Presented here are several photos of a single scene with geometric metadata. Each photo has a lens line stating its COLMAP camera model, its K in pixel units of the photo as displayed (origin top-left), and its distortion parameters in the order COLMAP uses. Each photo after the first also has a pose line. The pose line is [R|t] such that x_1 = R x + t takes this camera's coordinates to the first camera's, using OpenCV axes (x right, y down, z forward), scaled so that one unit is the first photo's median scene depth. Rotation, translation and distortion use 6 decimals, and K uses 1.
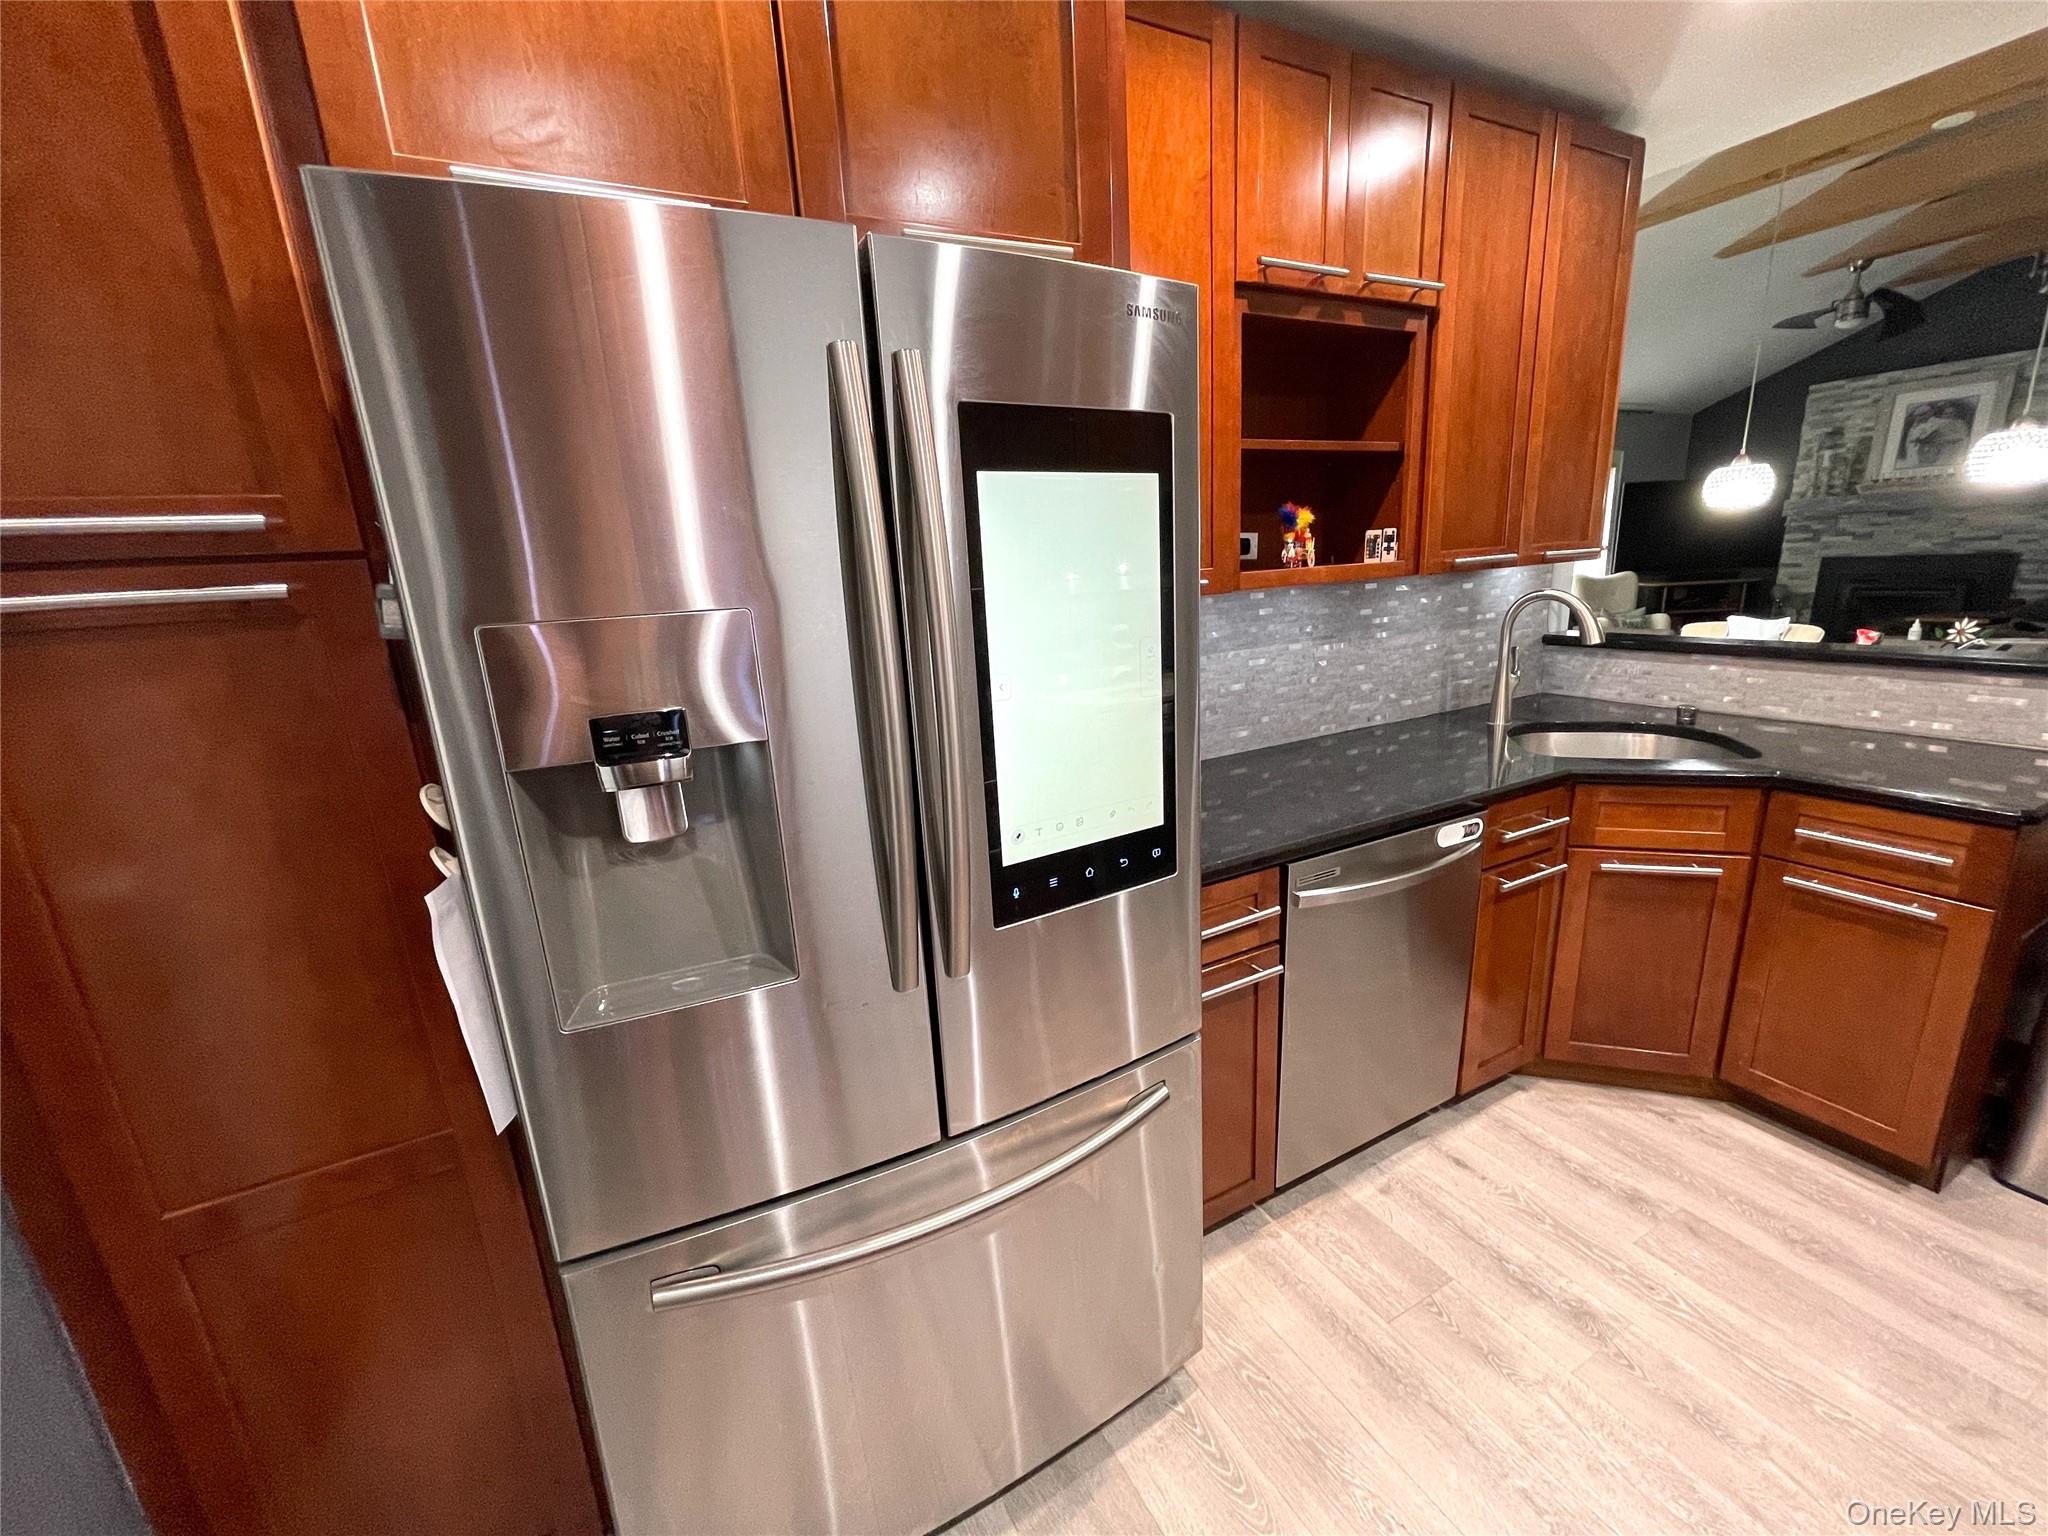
lens RADIAL K [[820.8, 0, 1033.0], [0, 820.8, 774.4], [0, 0, 1]] dist [-0.007247, 0.001429]
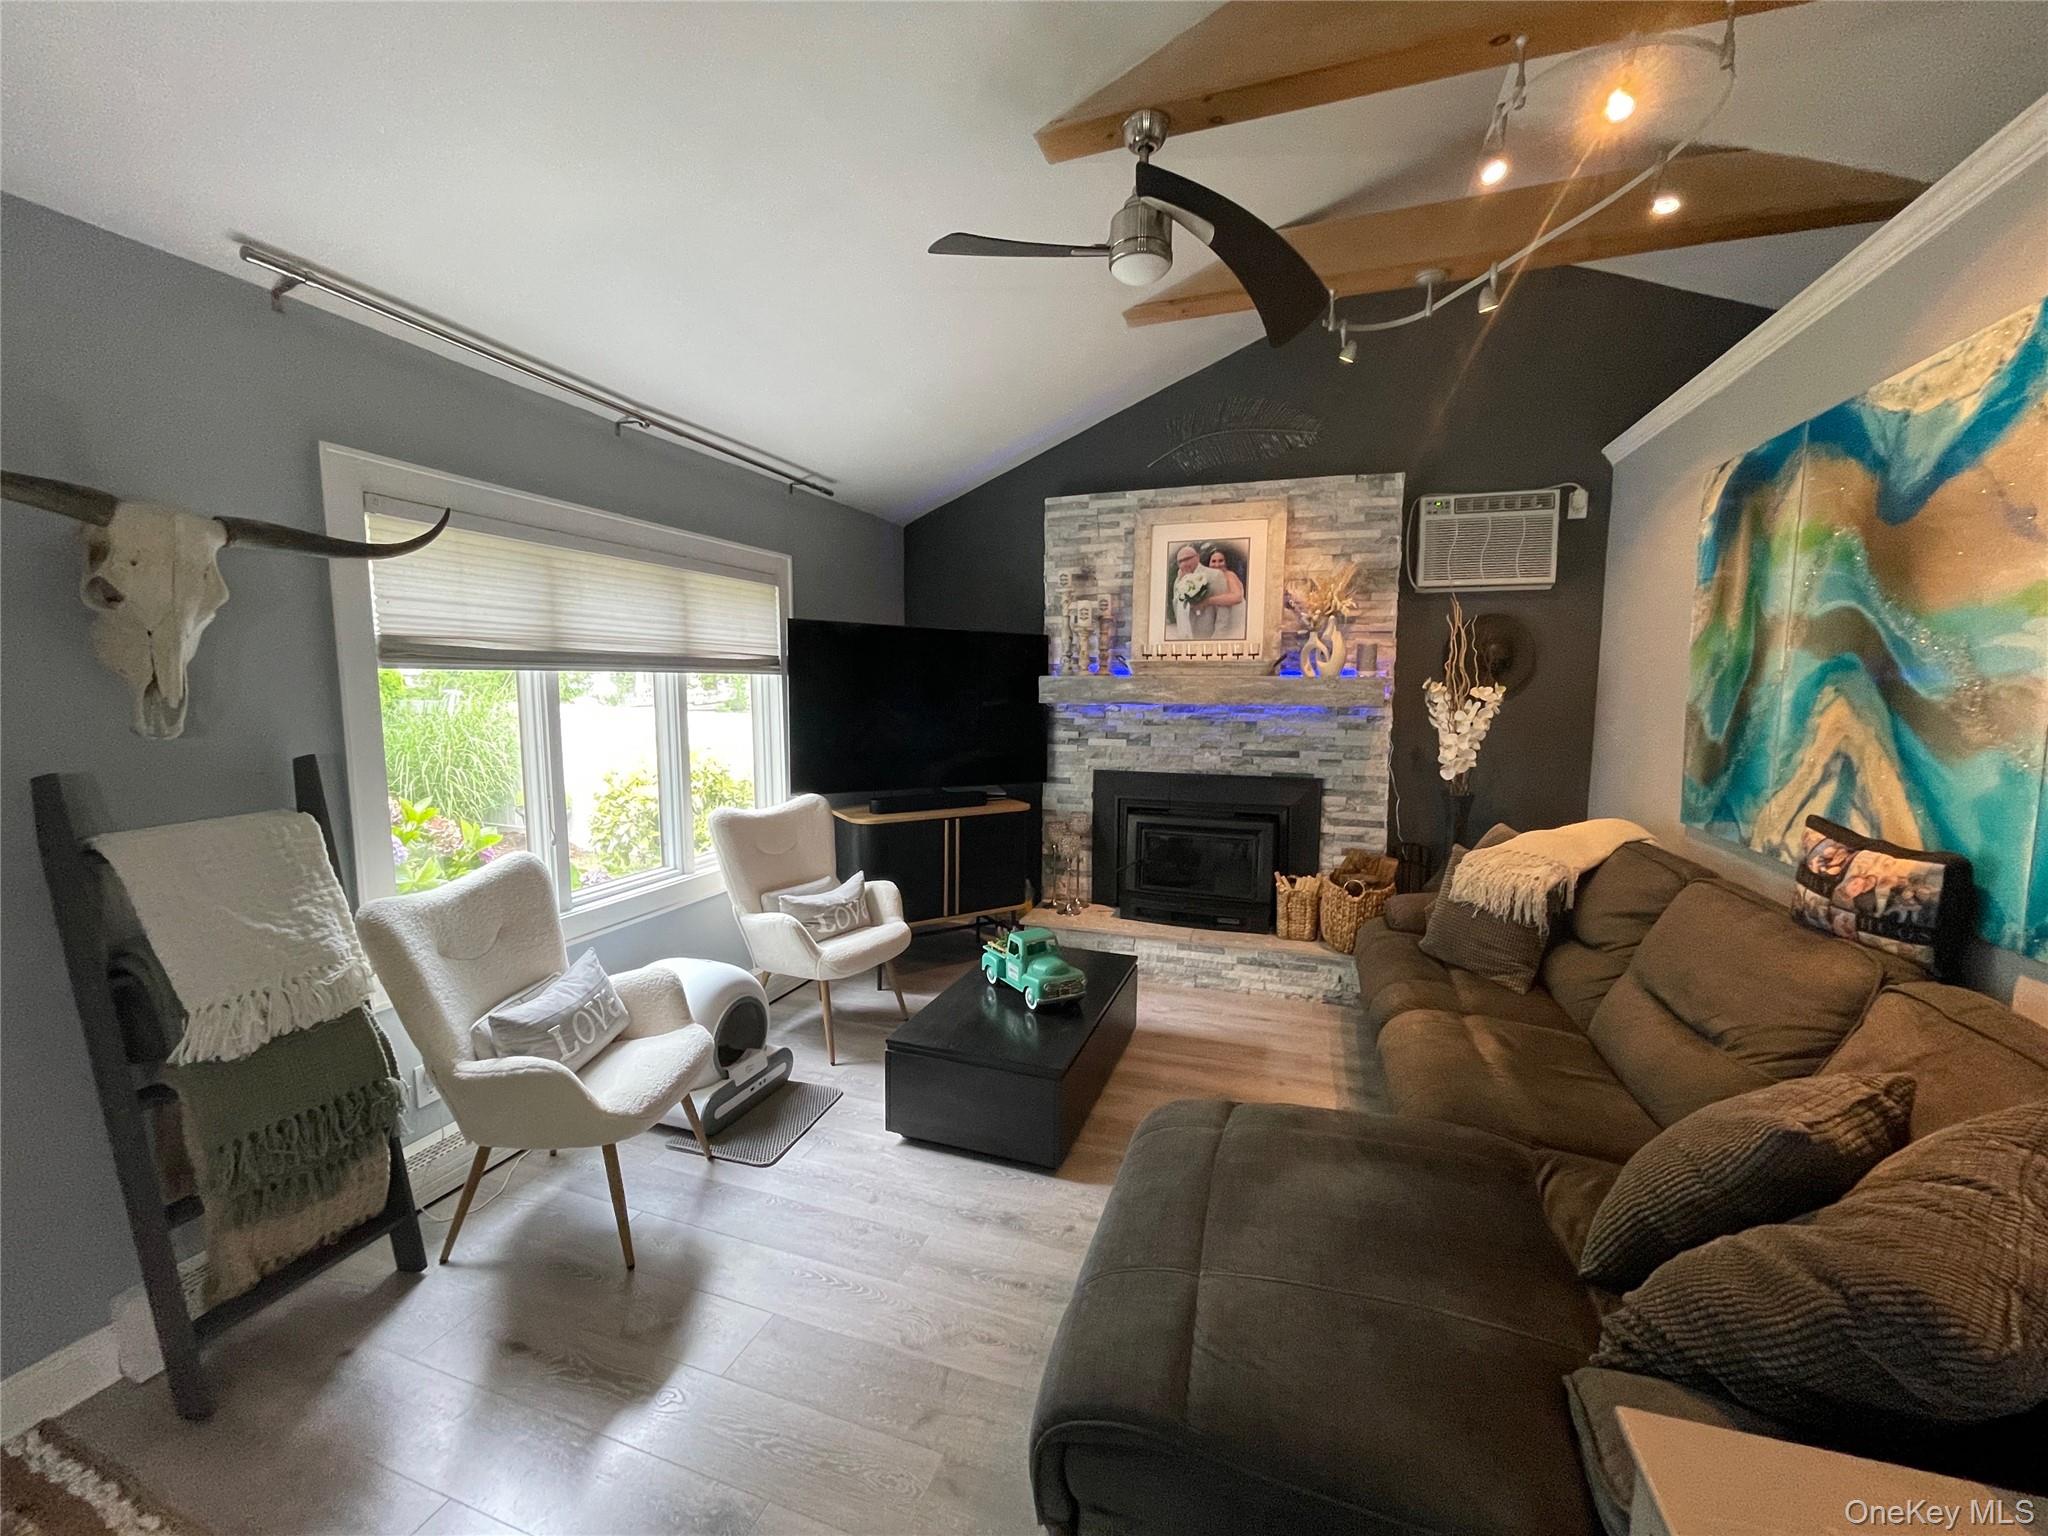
lens RADIAL K [[820.8, 0, 1029.9], [0, 820.8, 773.9], [0, 0, 1]] dist [-0.007247, 0.001429]
pose [[0.726968, -0.010870, 0.686585, 0.550977], [0.128482, 0.984369, -0.120455, -0.211609], [-0.674544, 0.175780, 0.717002, 0.640078]]
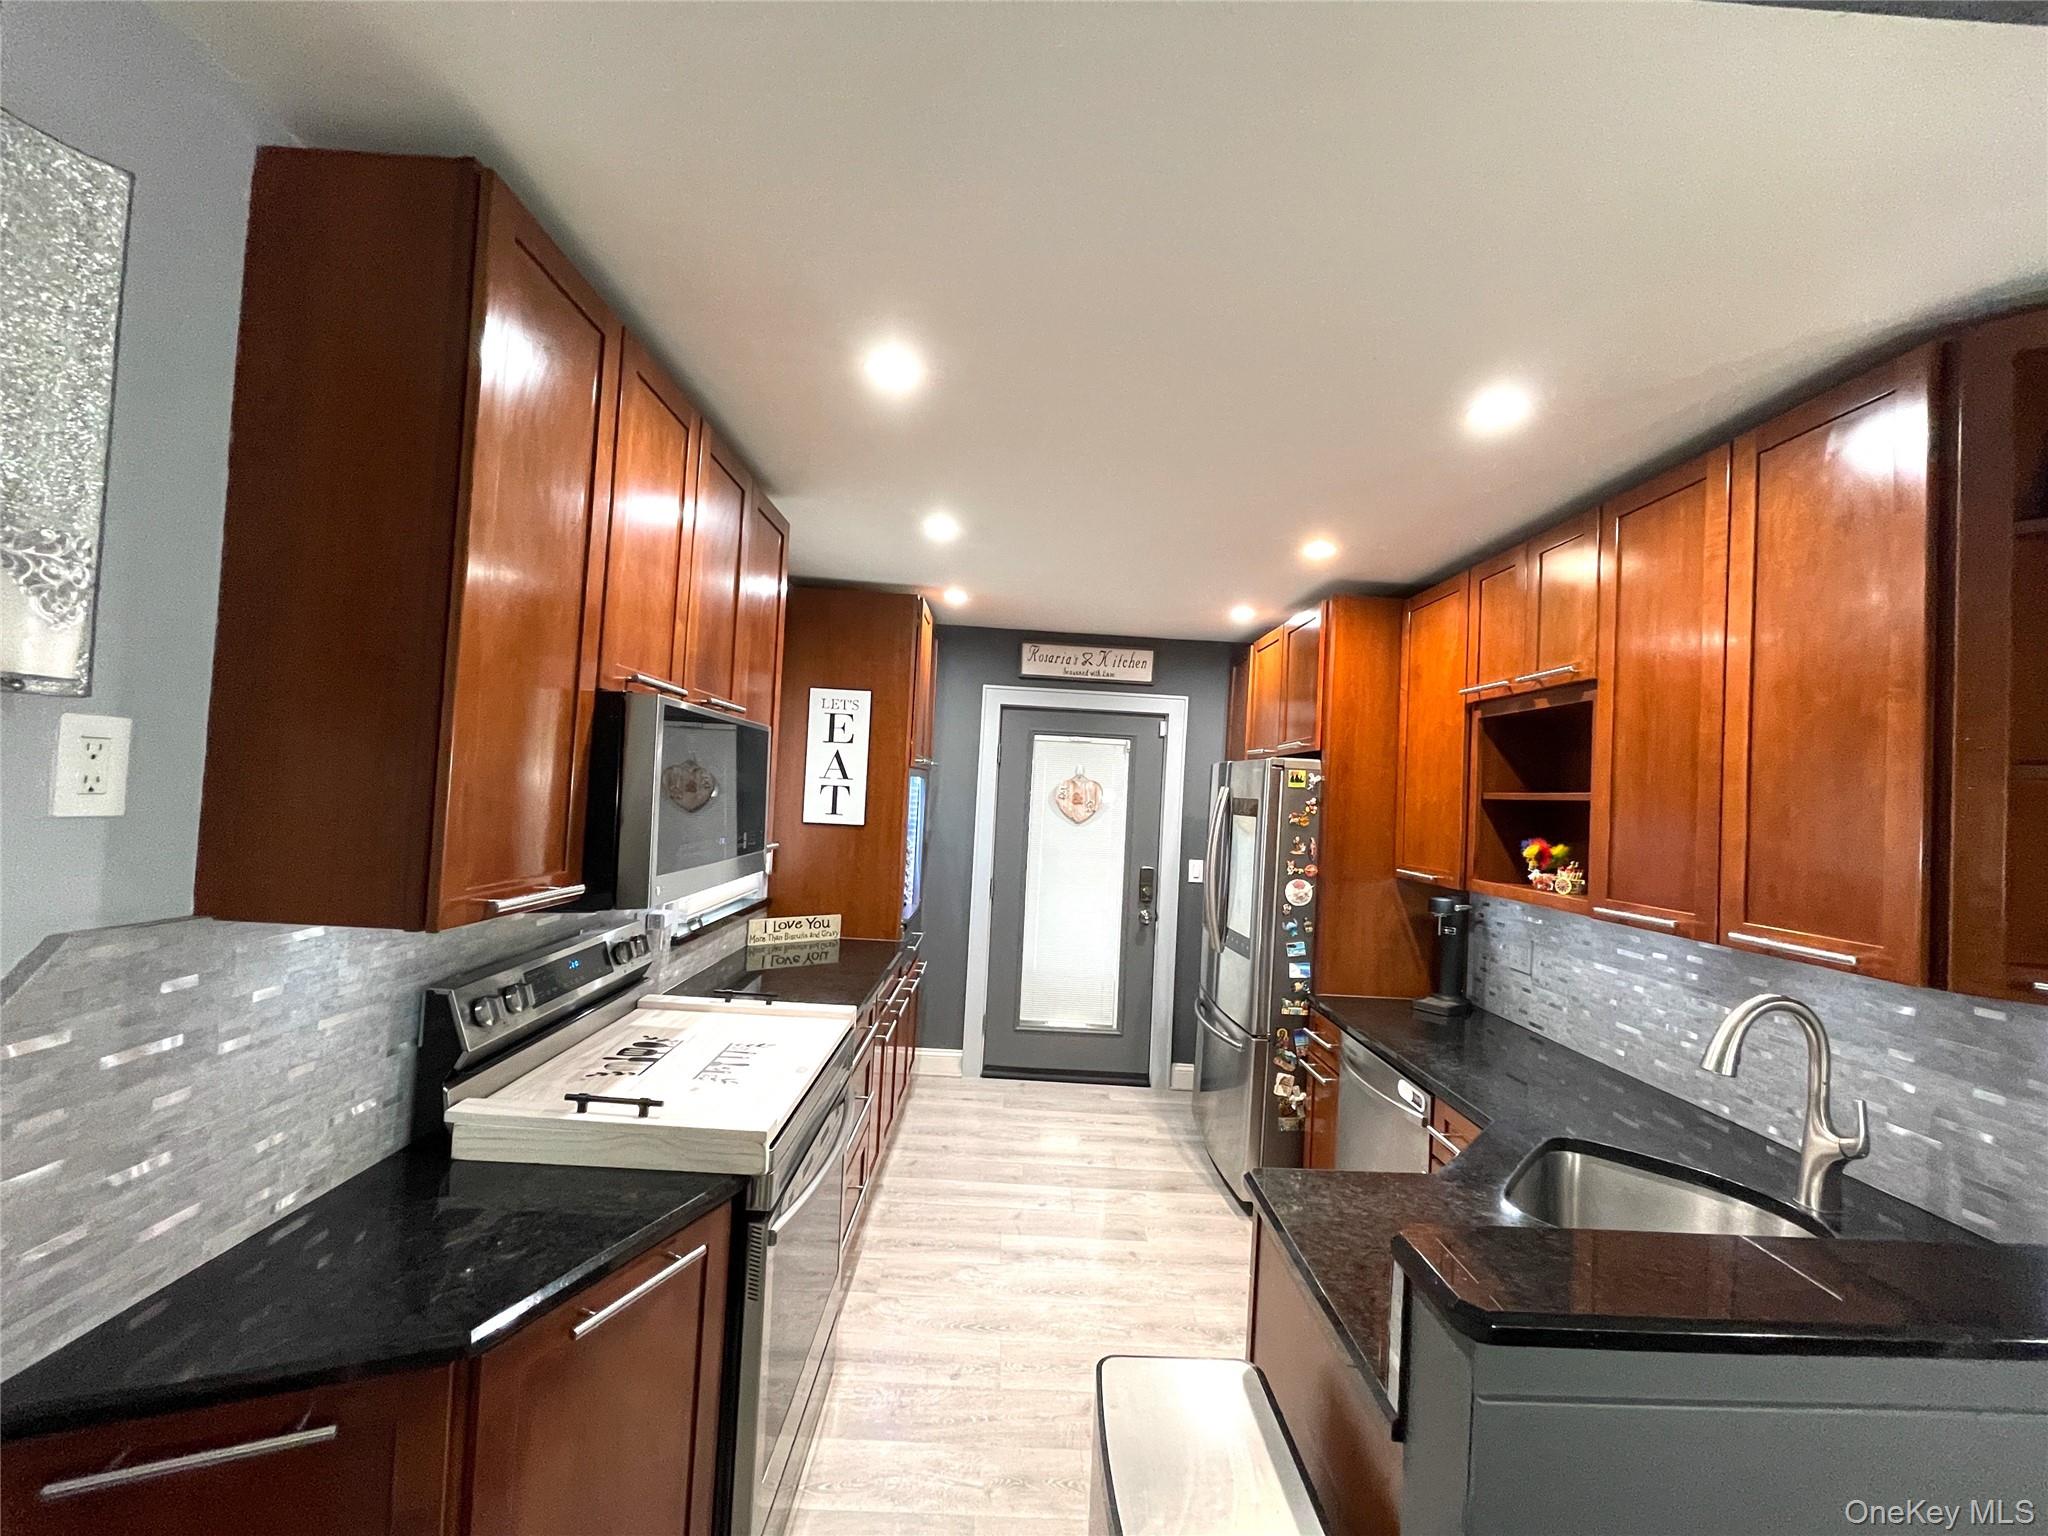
lens RADIAL K [[820.8, 0, 1025.7], [0, 820.8, 770.2], [0, 0, 1]] dist [-0.007247, 0.001429]
pose [[-0.451565, 0.004726, -0.892226, 0.497910], [-0.258474, 0.956414, 0.135882, -0.110394], [0.853979, 0.291977, -0.430661, 0.233121]]
